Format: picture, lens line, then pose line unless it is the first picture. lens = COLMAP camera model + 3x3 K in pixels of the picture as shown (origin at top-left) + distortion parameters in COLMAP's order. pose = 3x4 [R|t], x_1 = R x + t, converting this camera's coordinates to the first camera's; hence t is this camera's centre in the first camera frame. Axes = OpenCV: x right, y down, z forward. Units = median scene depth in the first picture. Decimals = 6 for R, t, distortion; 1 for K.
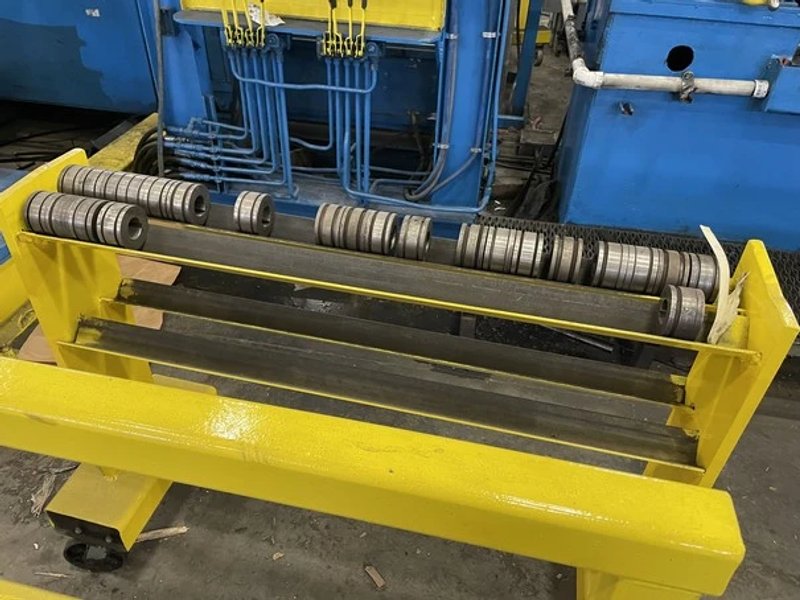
lens RADIAL K [[602.9, 0, 397.1], [0, 602.9, 300.9], [0, 0, 1]] dist [0.054578, -0.063090]
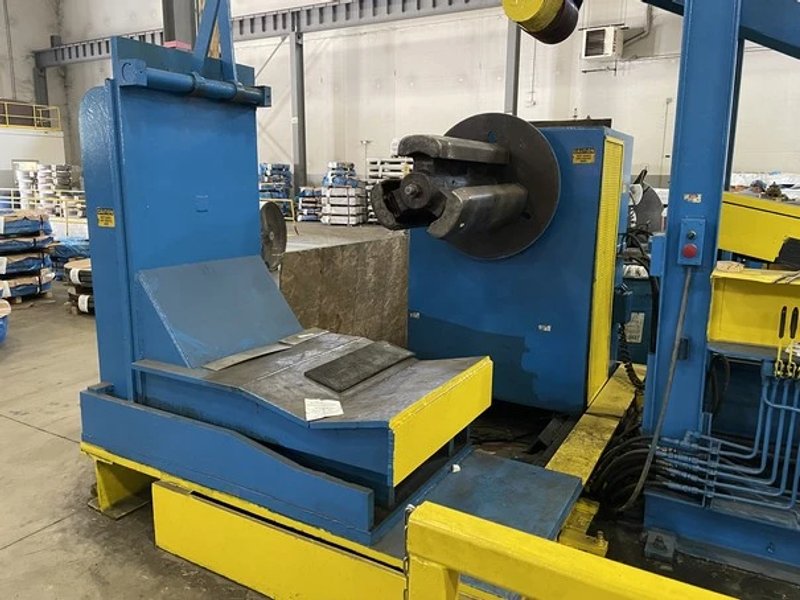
lens RADIAL K [[602.9, 0, 398.9], [0, 602.9, 291.2], [0, 0, 1]] dist [0.054578, -0.063090]
pose [[0.946181, 0.039728, -0.321191, -0.487735], [-0.181370, 0.887041, -0.424573, 0.020953], [0.268042, 0.459978, 0.846507, -0.134926]]
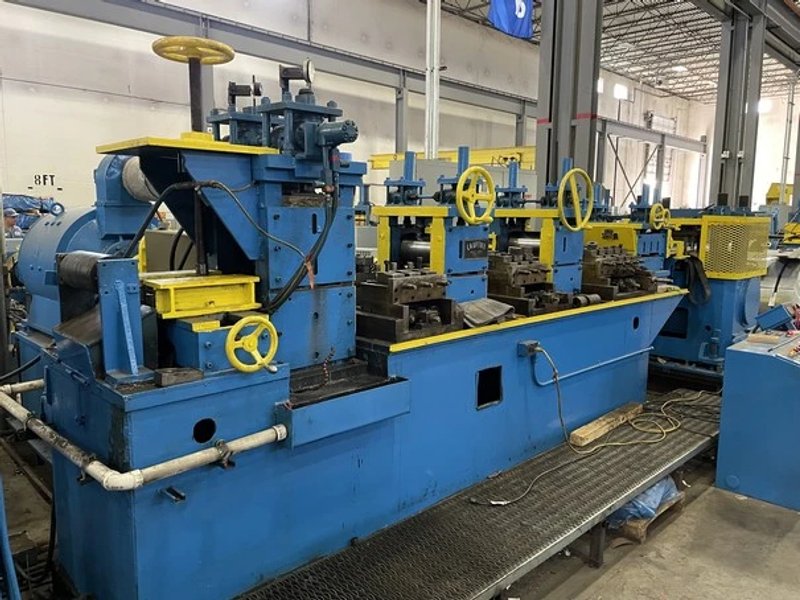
lens RADIAL K [[602.9, 0, 403.8], [0, 602.9, 306.4], [0, 0, 1]] dist [0.054578, -0.063090]
pose [[0.556877, -0.144347, 0.817956, -0.120600], [0.510335, 0.836435, -0.199836, -0.165043], [-0.655322, 0.528716, 0.539456, 0.108647]]
